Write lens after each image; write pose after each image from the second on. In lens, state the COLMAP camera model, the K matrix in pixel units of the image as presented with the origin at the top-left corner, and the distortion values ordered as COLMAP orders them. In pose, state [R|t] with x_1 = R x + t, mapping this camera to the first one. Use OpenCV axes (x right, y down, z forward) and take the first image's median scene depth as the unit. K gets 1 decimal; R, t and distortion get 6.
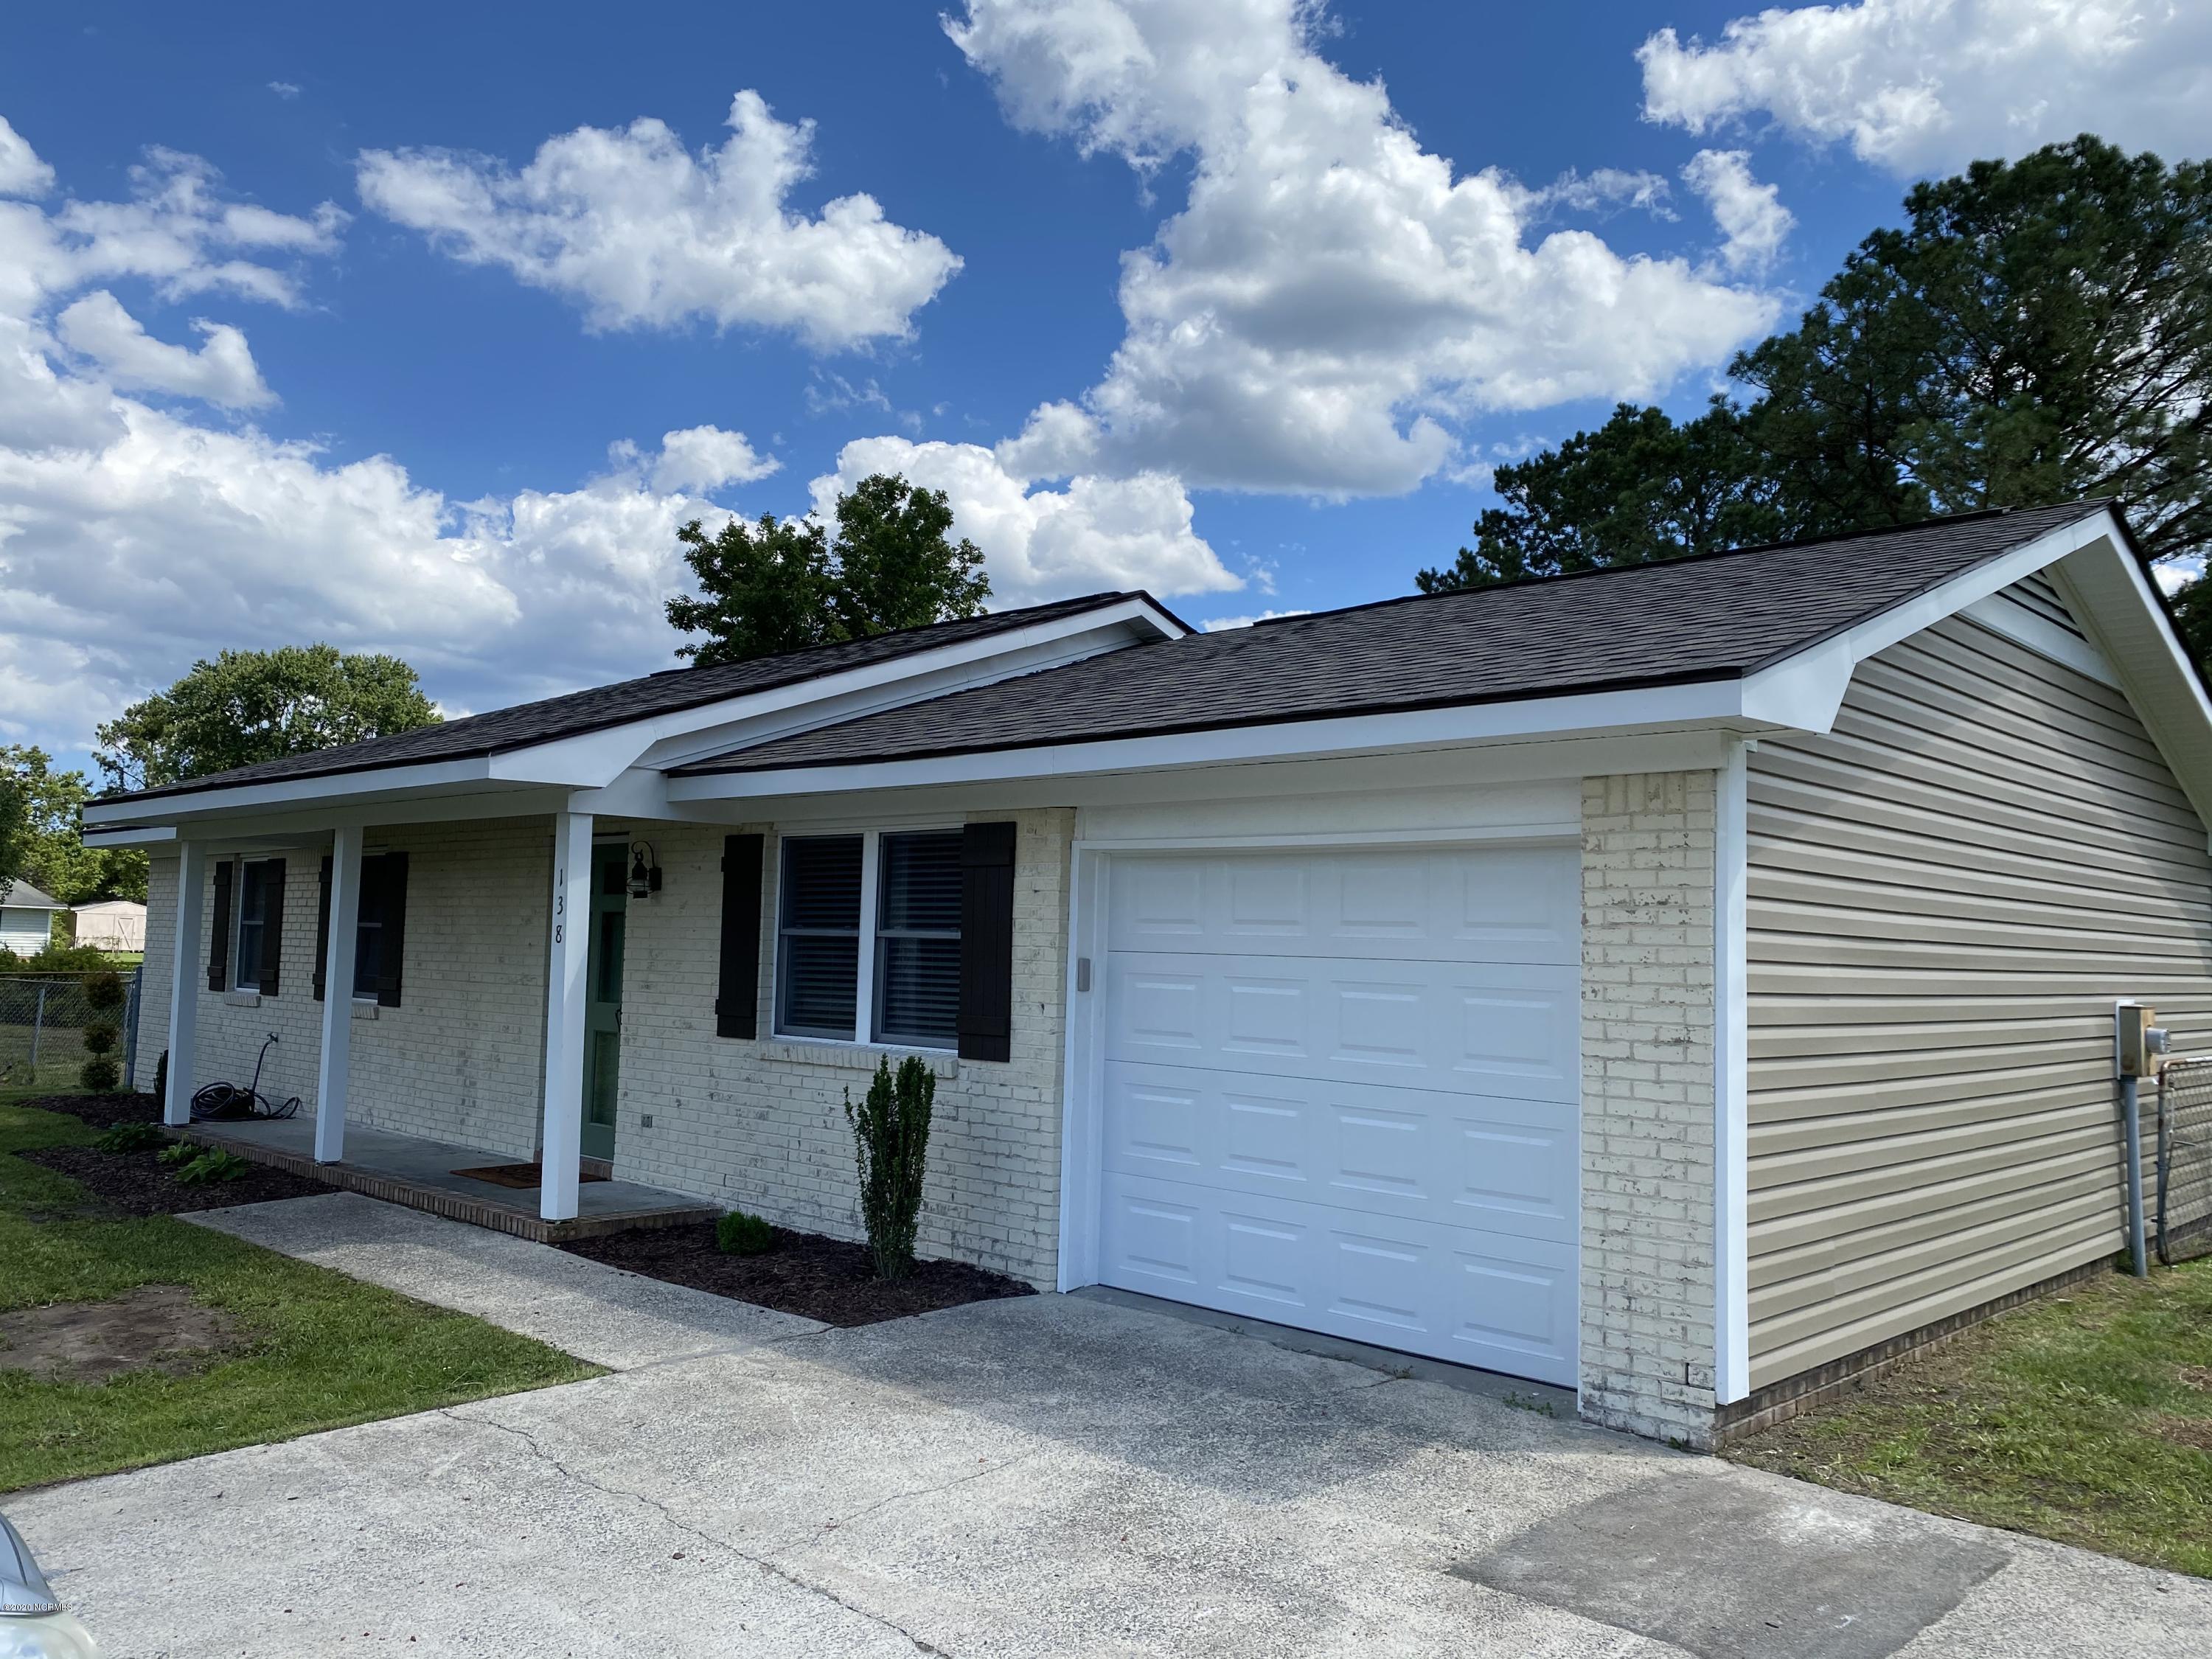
lens RADIAL K [[1695.9, 0, 1095.8], [0, 1695.9, 827.3], [0, 0, 1]] dist [0.013450, -0.003771]
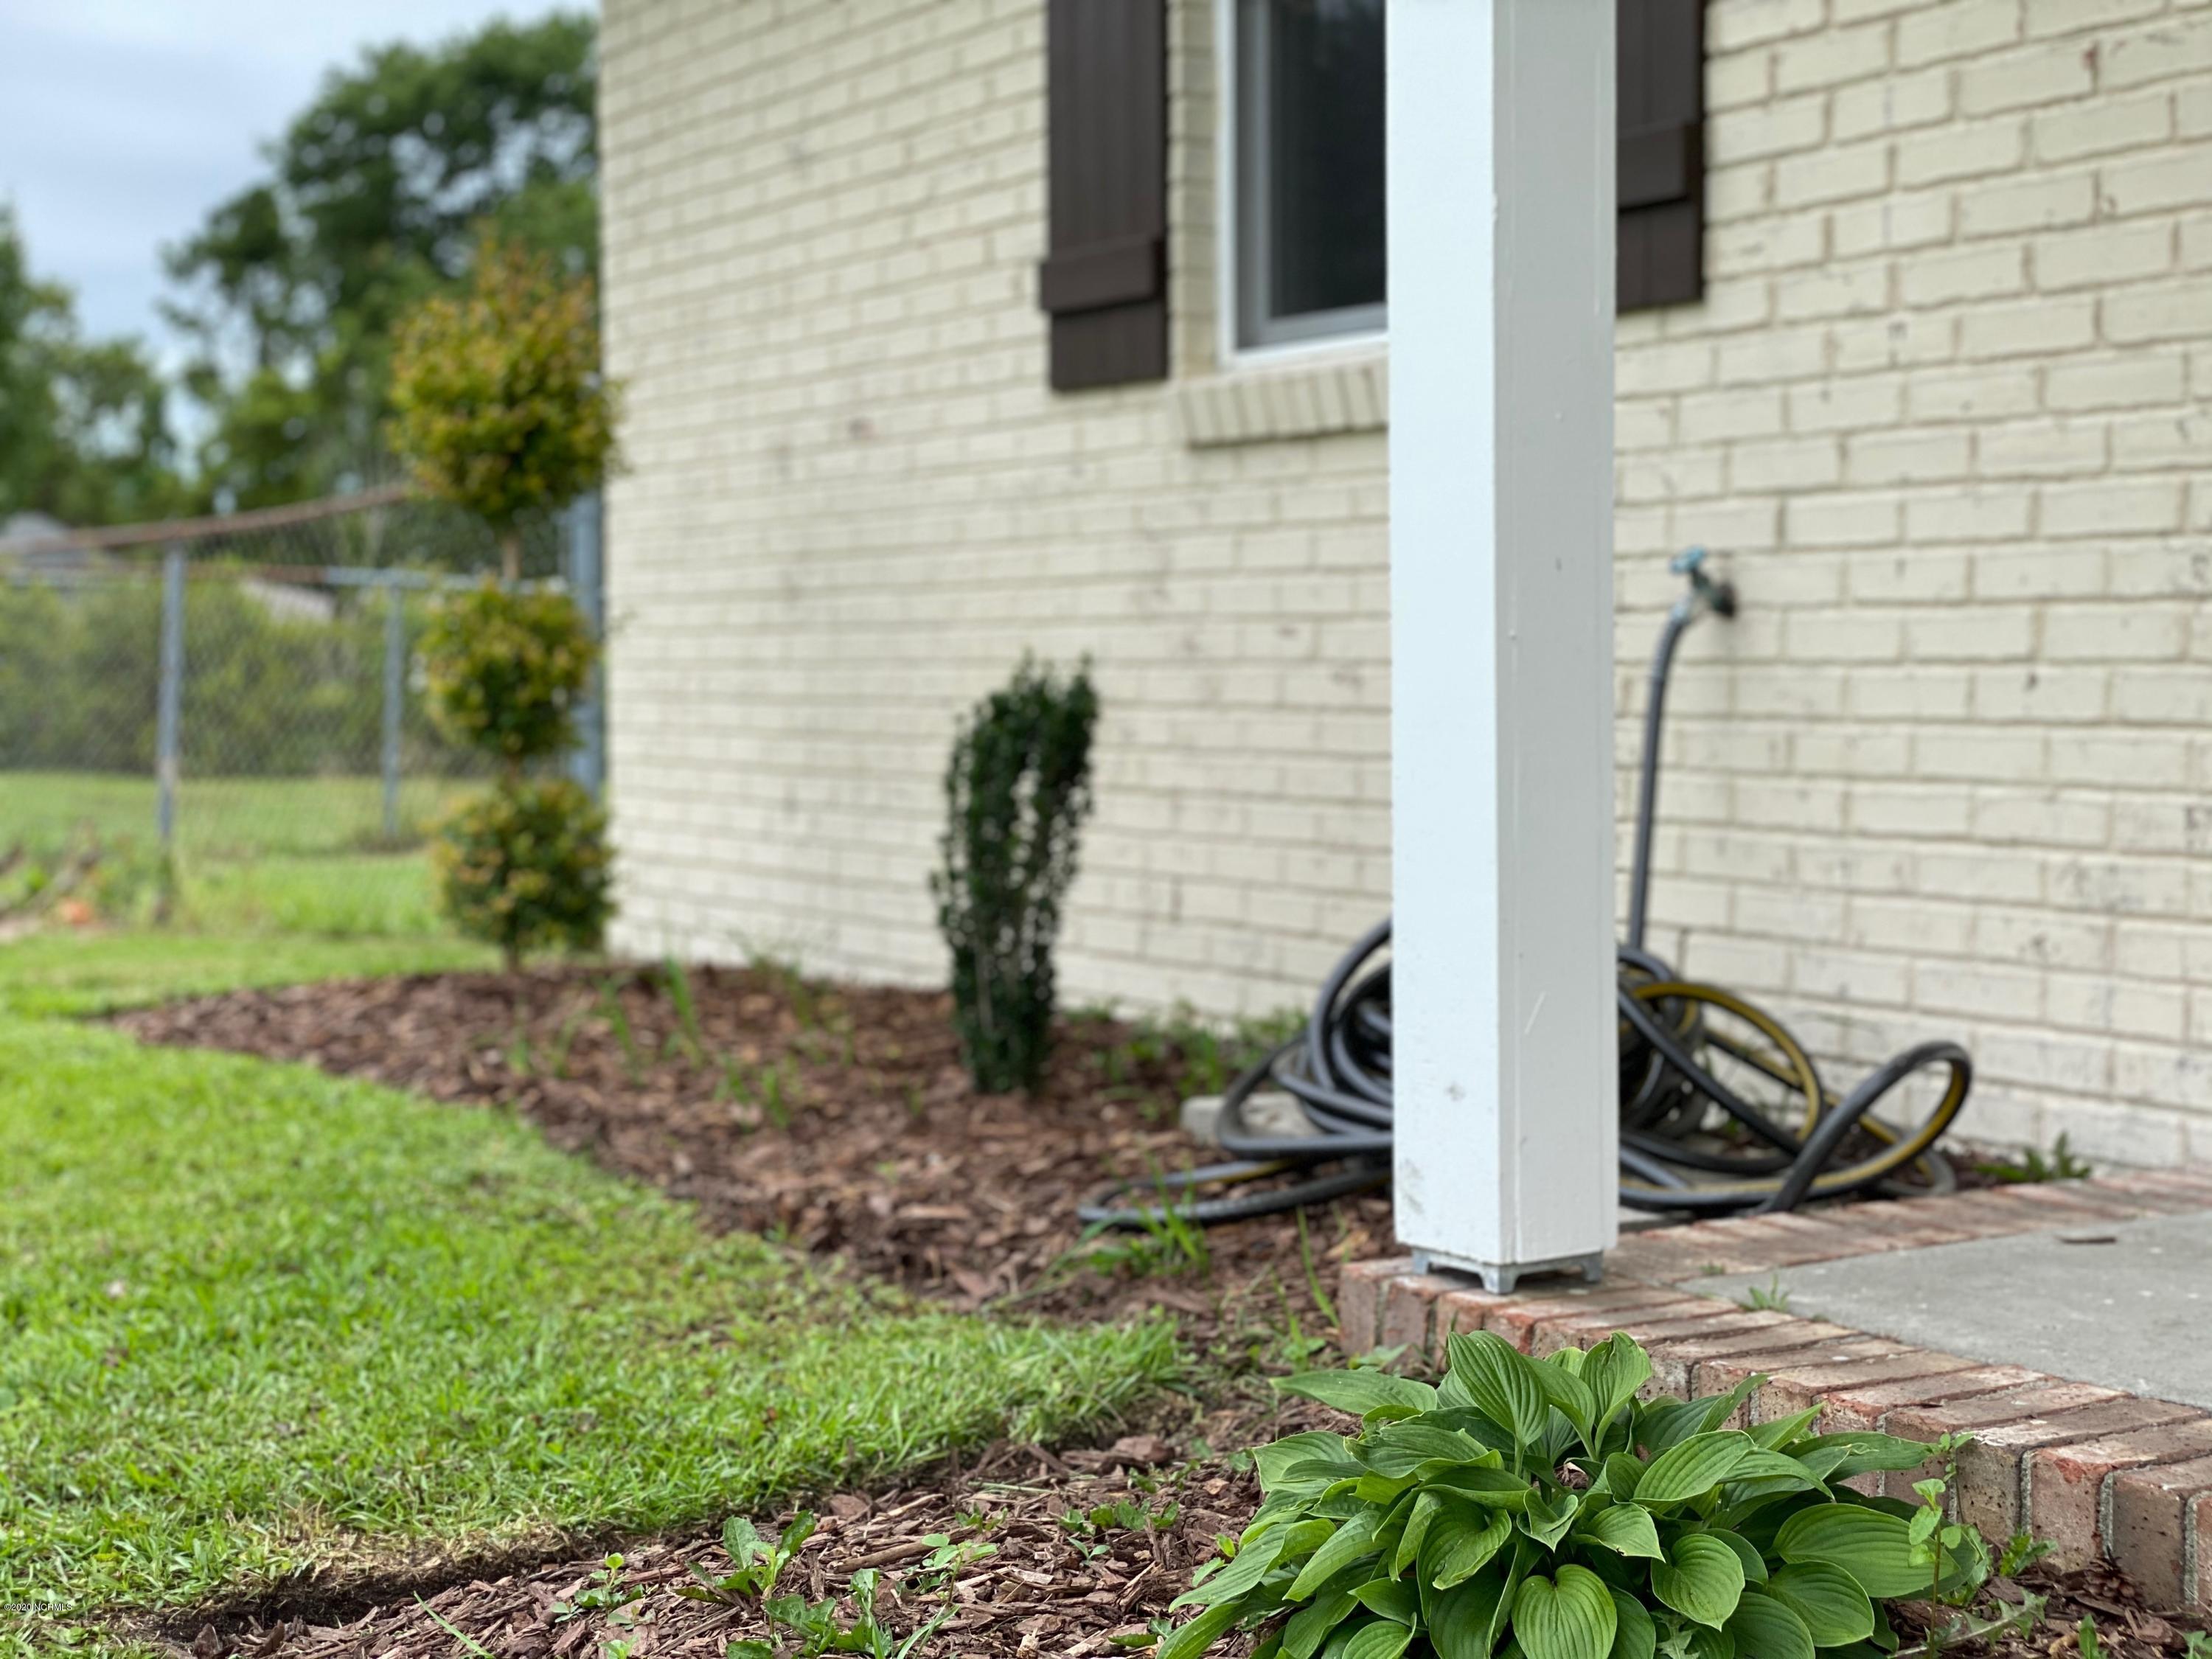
lens RADIAL K [[3306.4, 0, 1105.3], [0, 3306.4, 818.1], [0, 0, 1]] dist [0.113805, -0.036926]
pose [[0.966130, -0.013981, -0.257677, -1.051254], [0.044424, 0.992635, 0.112705, 0.250112], [0.254204, -0.120335, 0.959635, 1.637819]]
